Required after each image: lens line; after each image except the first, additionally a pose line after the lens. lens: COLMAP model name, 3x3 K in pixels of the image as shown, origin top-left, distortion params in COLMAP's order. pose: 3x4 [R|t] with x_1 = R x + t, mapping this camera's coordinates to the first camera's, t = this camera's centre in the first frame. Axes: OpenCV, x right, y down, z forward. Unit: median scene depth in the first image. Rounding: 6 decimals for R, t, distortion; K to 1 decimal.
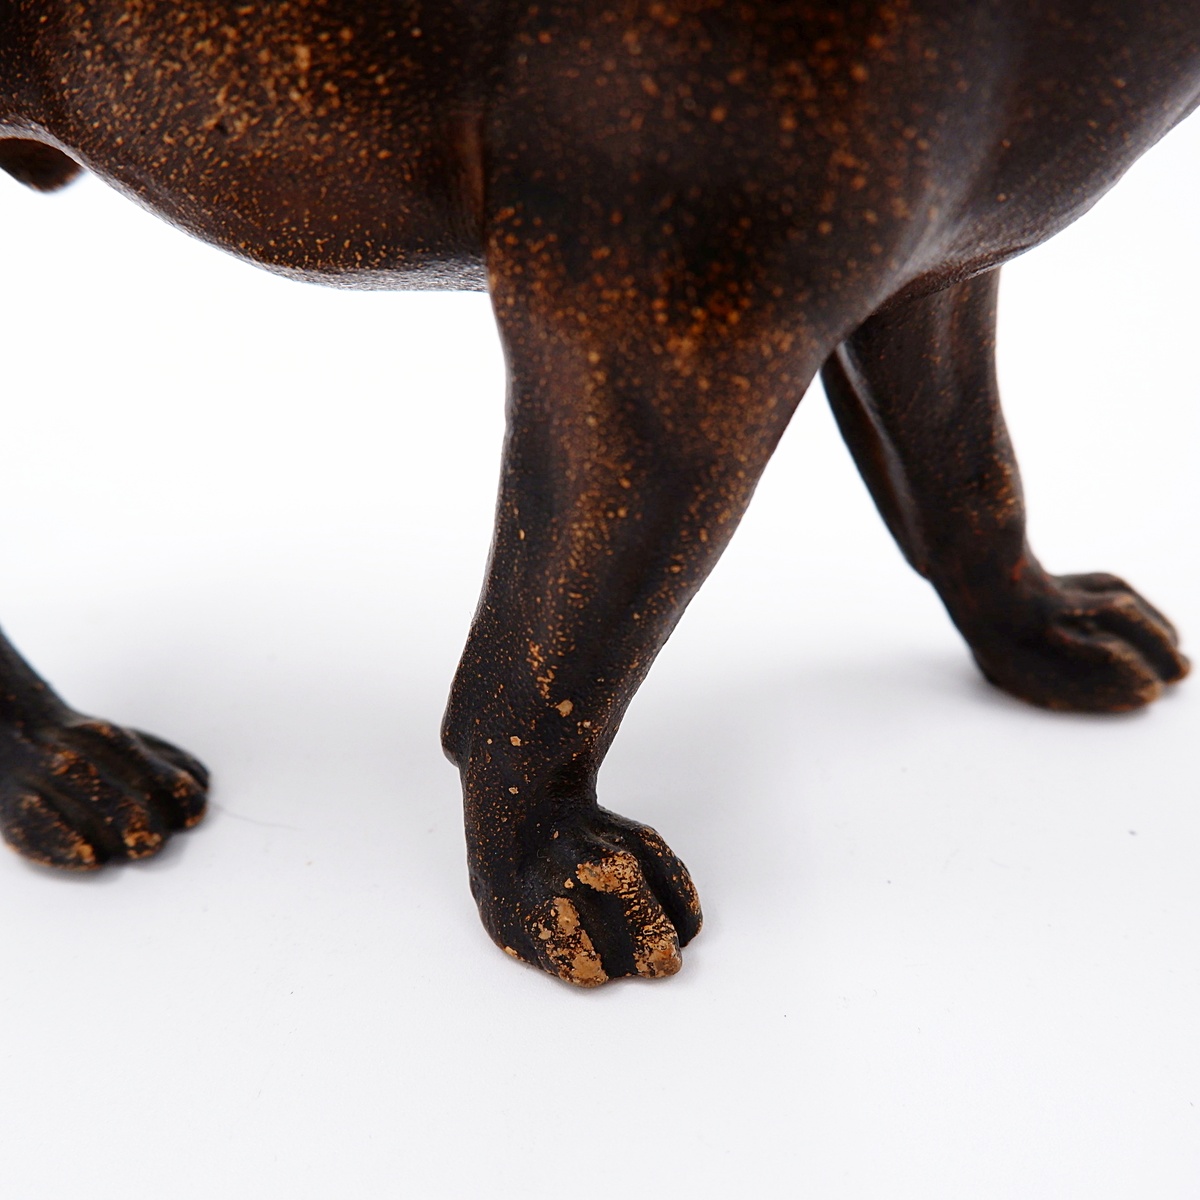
lens RADIAL K [[1296.3, 0, 617.3], [0, 1296.3, 647.7], [0, 0, 1]] dist [0.013617, 0.000000]
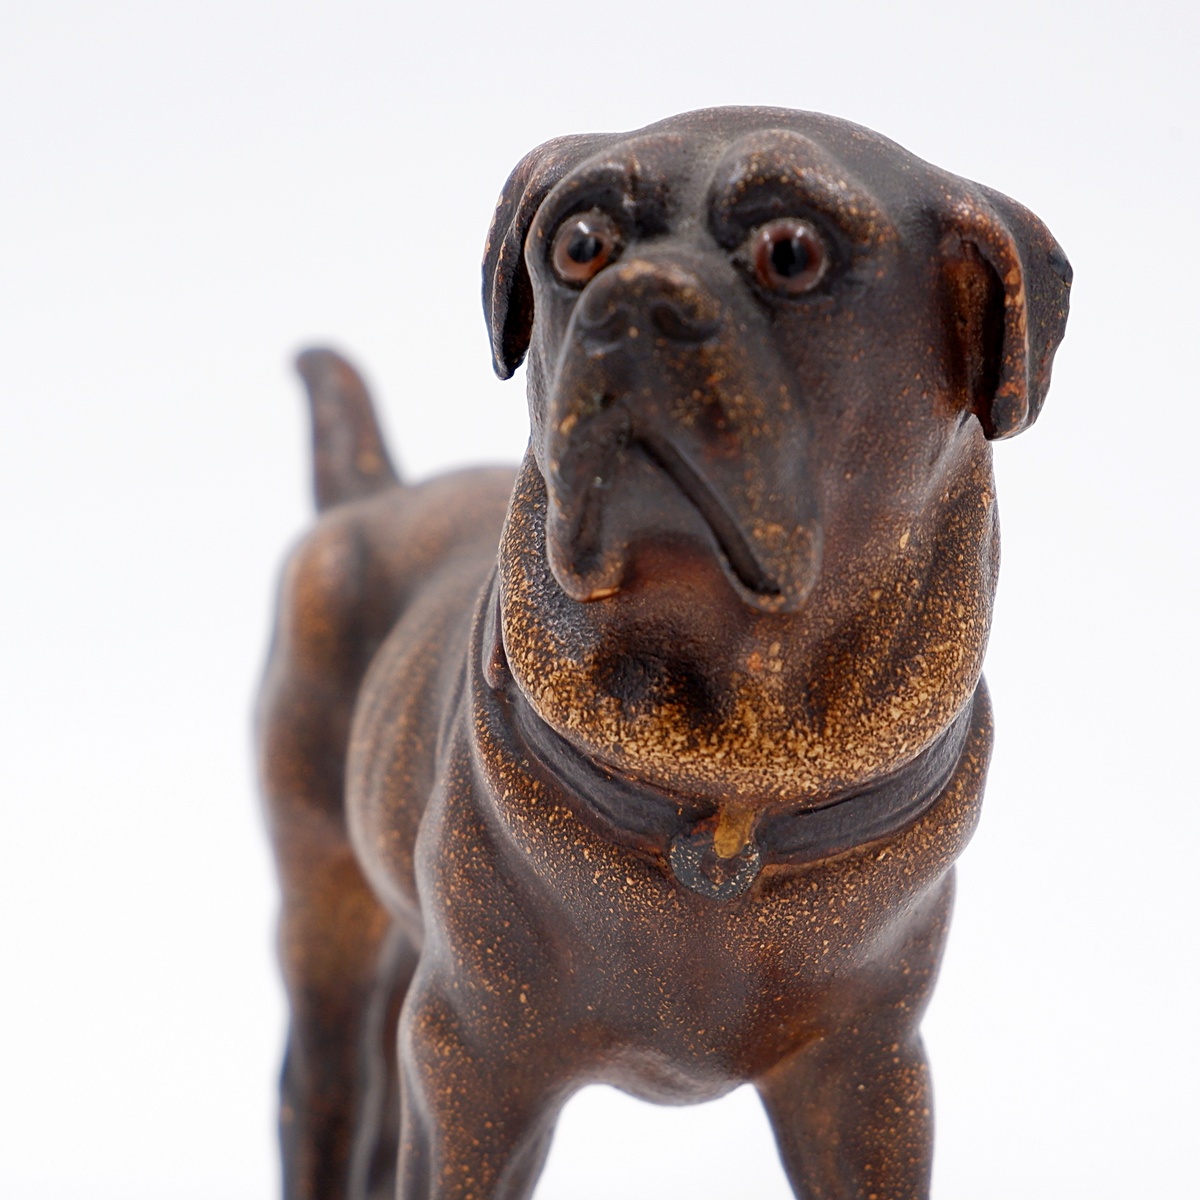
lens RADIAL K [[3953.0, 0, 599.9], [0, 3953.0, 597.6], [0, 0, 1]] dist [-0.088482, 0.000000]
pose [[0.517385, 0.126933, -0.846286, 4.109145], [-0.488750, 0.855607, -0.170471, 0.023613], [0.702450, 0.501821, 0.504717, -1.541828]]
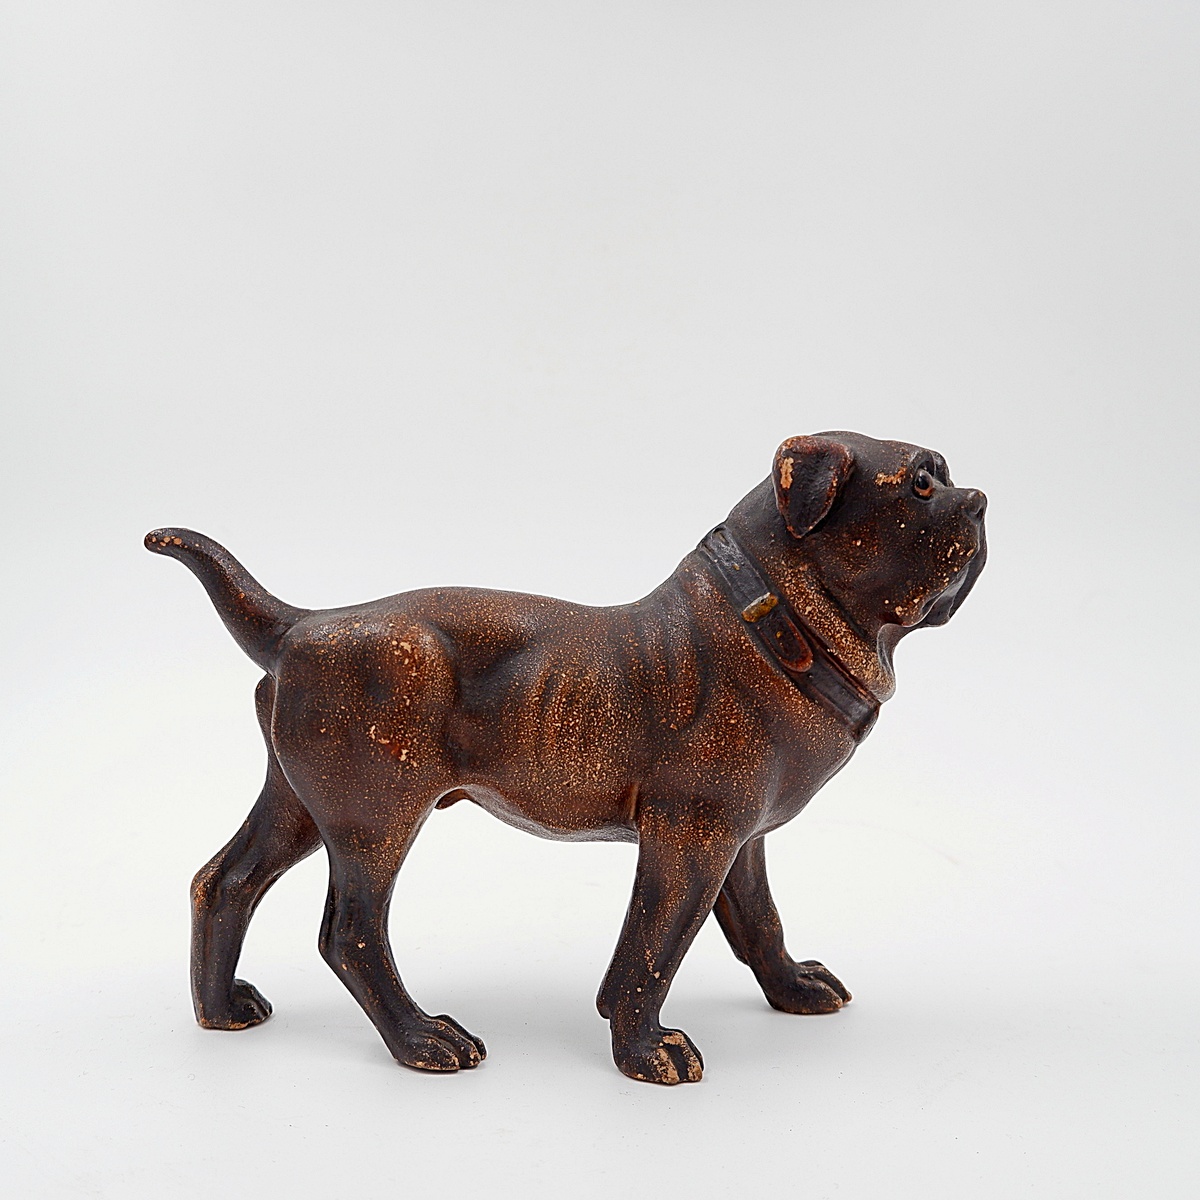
lens RADIAL K [[1296.3, 0, 594.9], [0, 1296.3, 624.3], [0, 0, 1]] dist [0.013617, 0.000000]
pose [[0.962965, 0.049191, 0.265103, -1.156570], [0.091842, 0.864576, -0.494037, 0.928921], [-0.253504, 0.500088, 0.828039, -2.055845]]
